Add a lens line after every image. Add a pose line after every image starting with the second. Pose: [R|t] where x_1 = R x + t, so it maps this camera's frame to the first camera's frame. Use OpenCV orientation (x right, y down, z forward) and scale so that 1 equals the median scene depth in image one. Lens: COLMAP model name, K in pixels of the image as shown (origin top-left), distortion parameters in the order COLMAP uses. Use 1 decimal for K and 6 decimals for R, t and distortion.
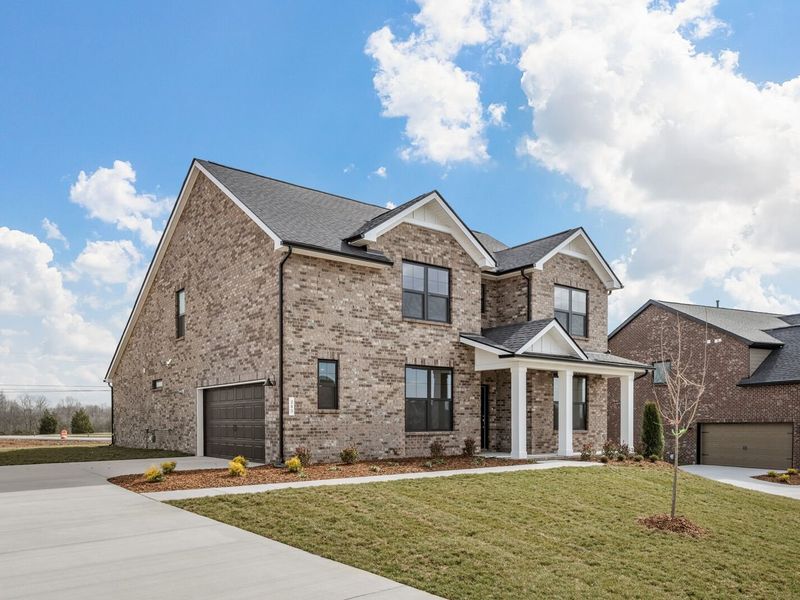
lens RADIAL K [[661.2, 0, 397.2], [0, 661.2, 296.8], [0, 0, 1]] dist [-0.015242, 0.002843]
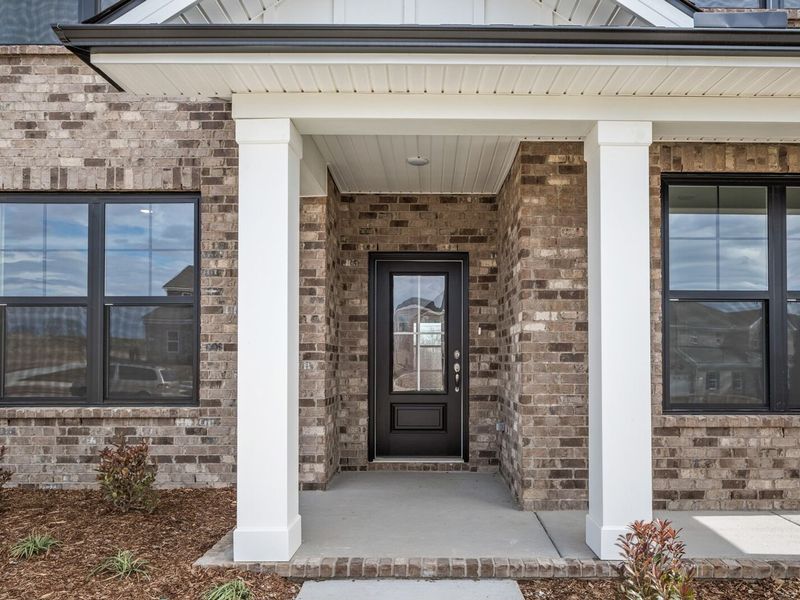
lens RADIAL K [[661.2, 0, 398.6], [0, 661.2, 297.5], [0, 0, 1]] dist [-0.015242, 0.002843]
pose [[0.783907, -0.063393, -0.617634, 0.341713], [0.115141, 0.992362, 0.044284, 0.155210], [0.610109, -0.105829, 0.785218, 0.842353]]
